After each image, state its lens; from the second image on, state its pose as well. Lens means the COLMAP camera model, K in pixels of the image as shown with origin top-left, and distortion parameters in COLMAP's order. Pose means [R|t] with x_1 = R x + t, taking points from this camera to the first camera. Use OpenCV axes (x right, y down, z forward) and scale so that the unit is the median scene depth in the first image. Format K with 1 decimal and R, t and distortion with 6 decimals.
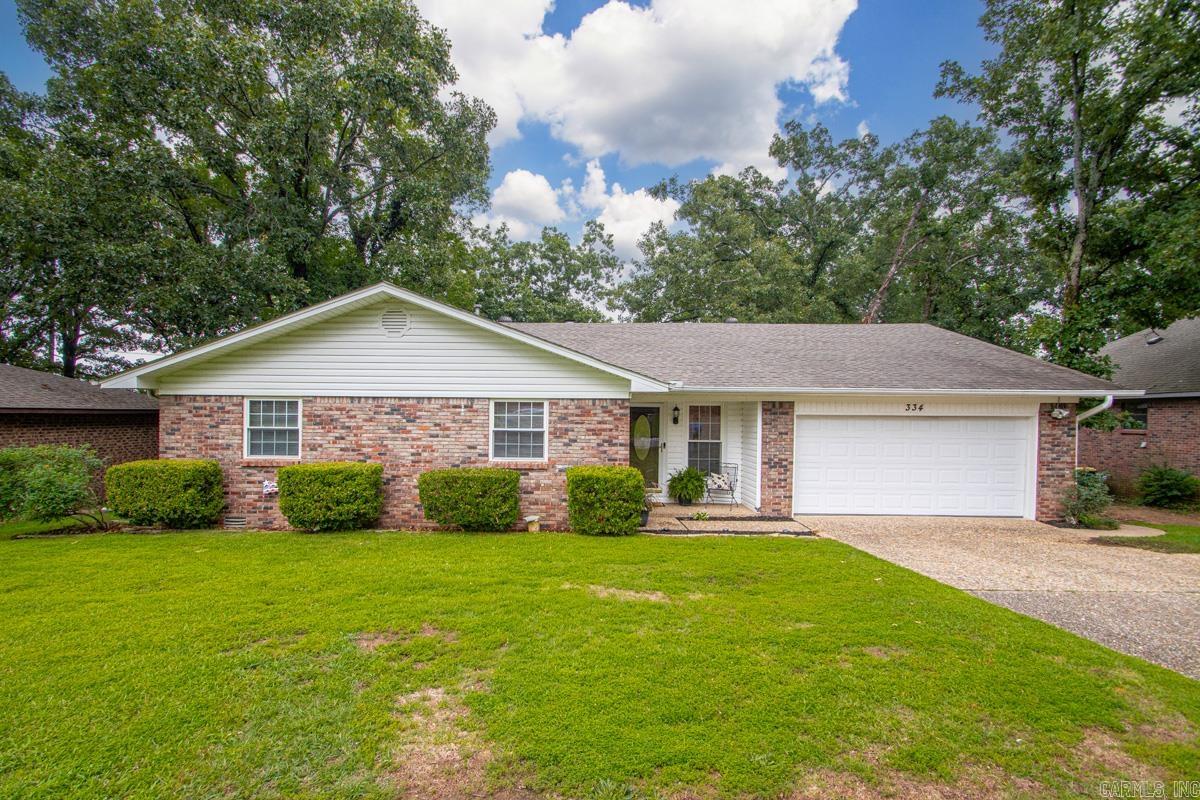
lens RADIAL K [[549.6, 0, 562.9], [0, 549.6, 414.1], [0, 0, 1]] dist [0.003687, -0.007494]
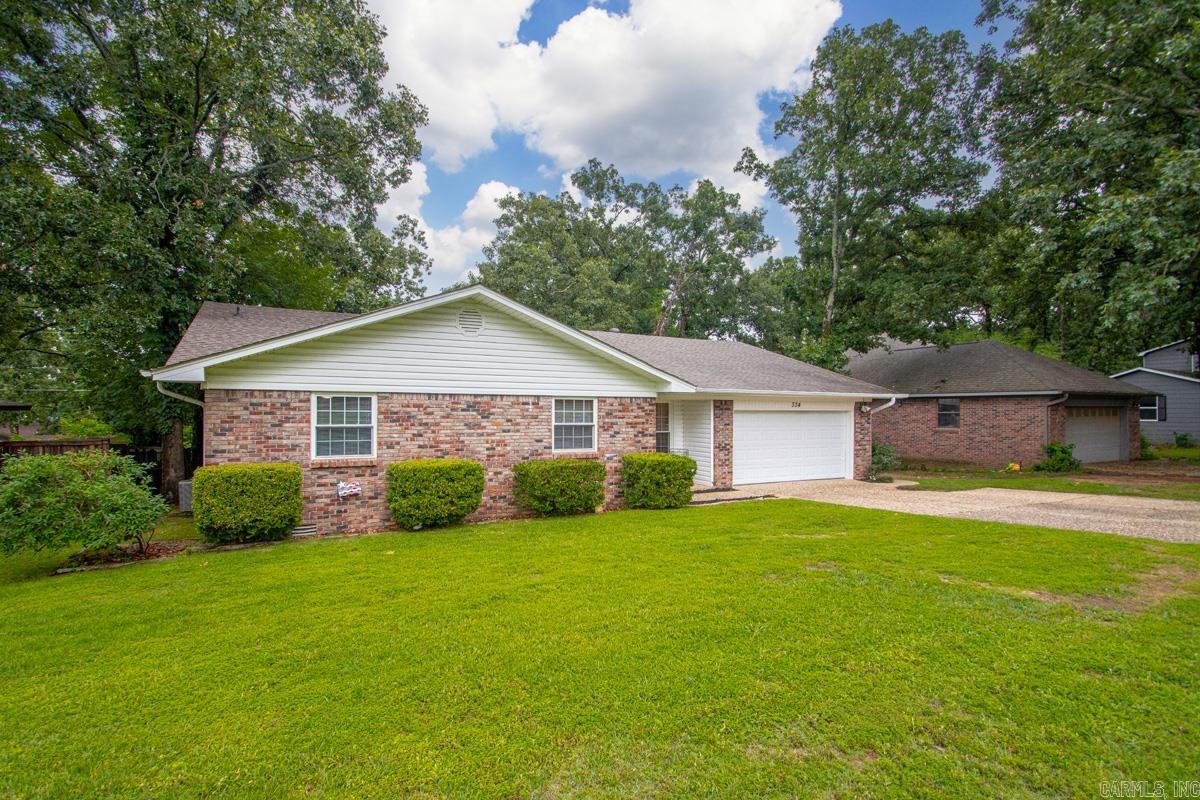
lens RADIAL K [[549.6, 0, 538.9], [0, 549.6, 406.2], [0, 0, 1]] dist [0.003687, -0.007494]
pose [[0.900689, 0.000103, 0.434464, -0.638303], [0.002659, 0.999980, -0.005748, -0.002123], [-0.434456, 0.006333, 0.900671, 0.011648]]
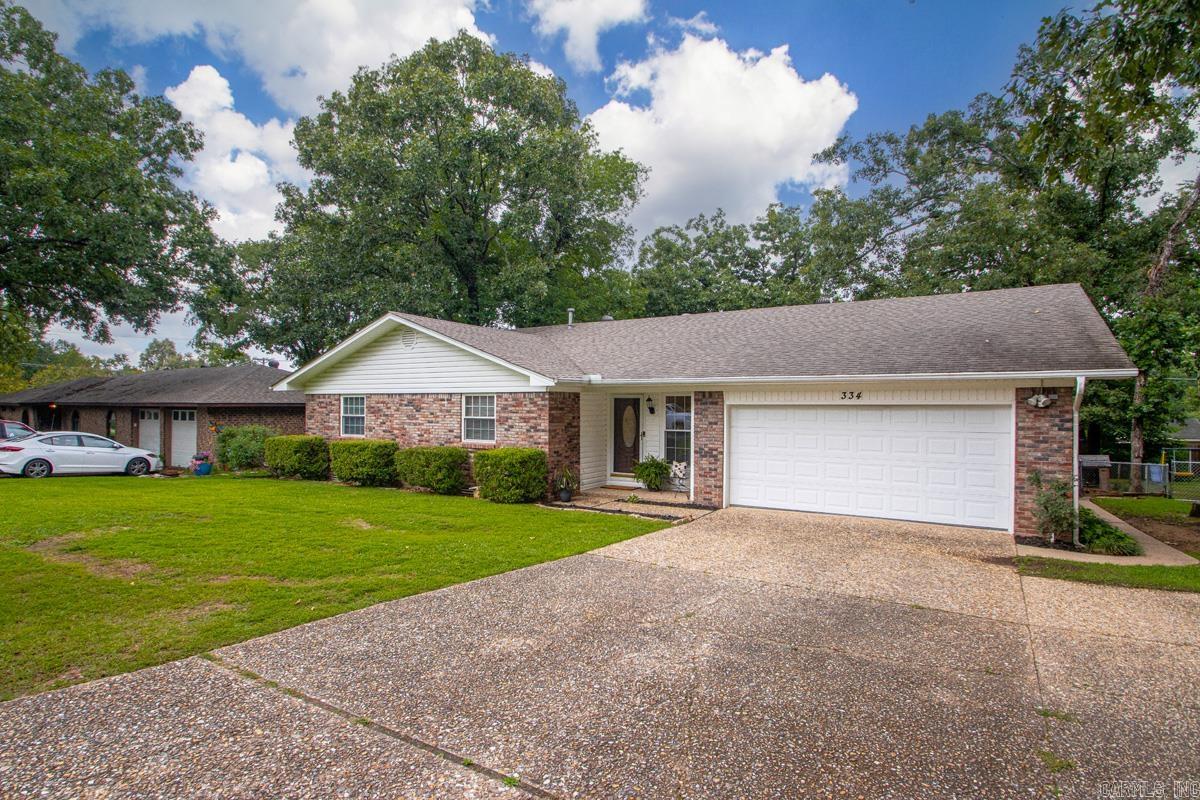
lens RADIAL K [[602.4, 0, 609.5], [0, 602.4, 406.5], [0, 0, 1]] dist [-0.018281, 0.000426]
pose [[0.868162, -0.004428, -0.496260, 0.867644], [0.004425, 0.999990, -0.001180, 0.005696], [0.496260, -0.001172, 0.868173, -0.054256]]
